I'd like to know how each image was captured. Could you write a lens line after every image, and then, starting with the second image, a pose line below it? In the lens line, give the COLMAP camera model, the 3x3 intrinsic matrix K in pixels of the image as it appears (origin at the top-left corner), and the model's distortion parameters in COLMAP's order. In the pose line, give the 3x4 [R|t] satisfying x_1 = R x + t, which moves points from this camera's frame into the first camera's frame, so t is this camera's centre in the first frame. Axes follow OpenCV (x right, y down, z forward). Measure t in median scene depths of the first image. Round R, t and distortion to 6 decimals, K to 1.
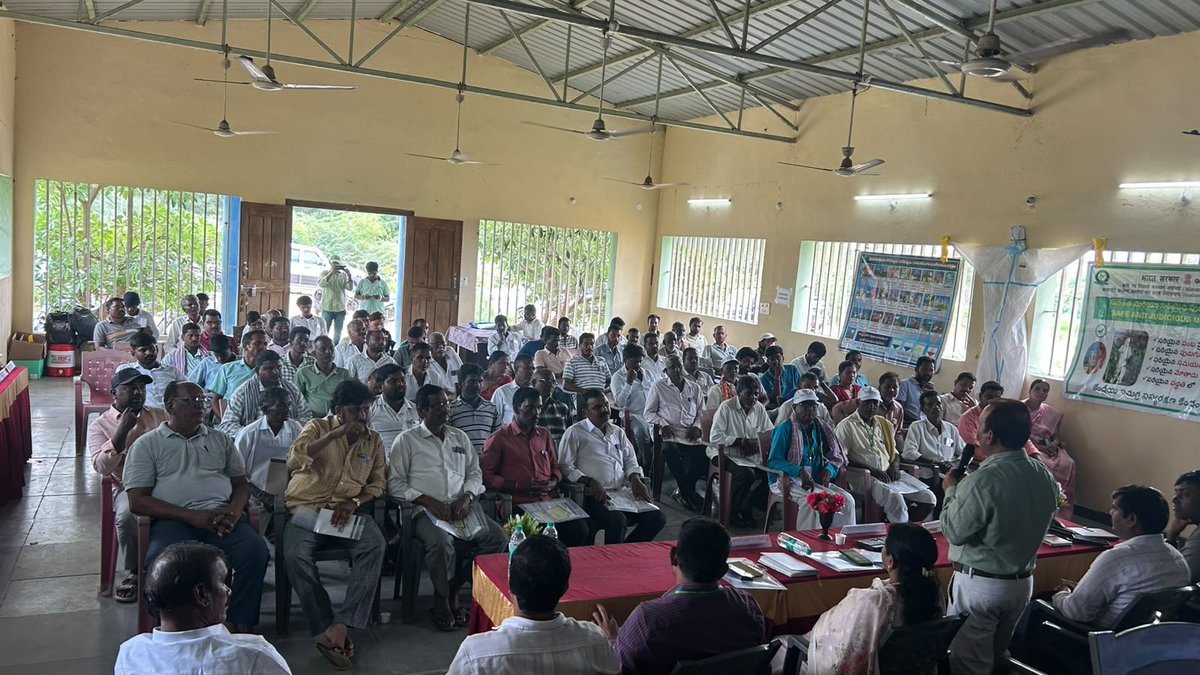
lens RADIAL K [[914.6, 0, 597.3], [0, 914.6, 353.8], [0, 0, 1]] dist [0.039958, -0.094637]
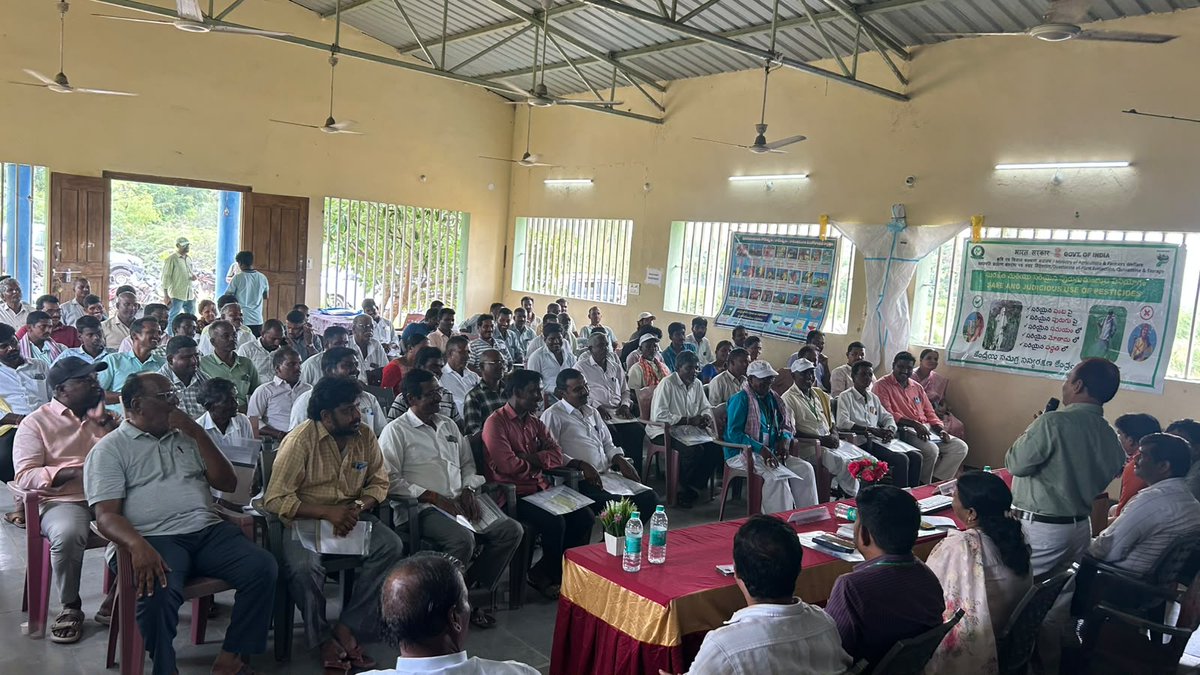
lens RADIAL K [[923.5, 0, 600.0], [0, 923.5, 337.5], [0, 0, 1]] dist [0.077190, -0.197682]
pose [[0.968707, -0.026439, 0.246794, -0.144594], [0.028049, 0.999602, -0.003008, 0.007361], [-0.246617, 0.009836, 0.969063, 0.047209]]
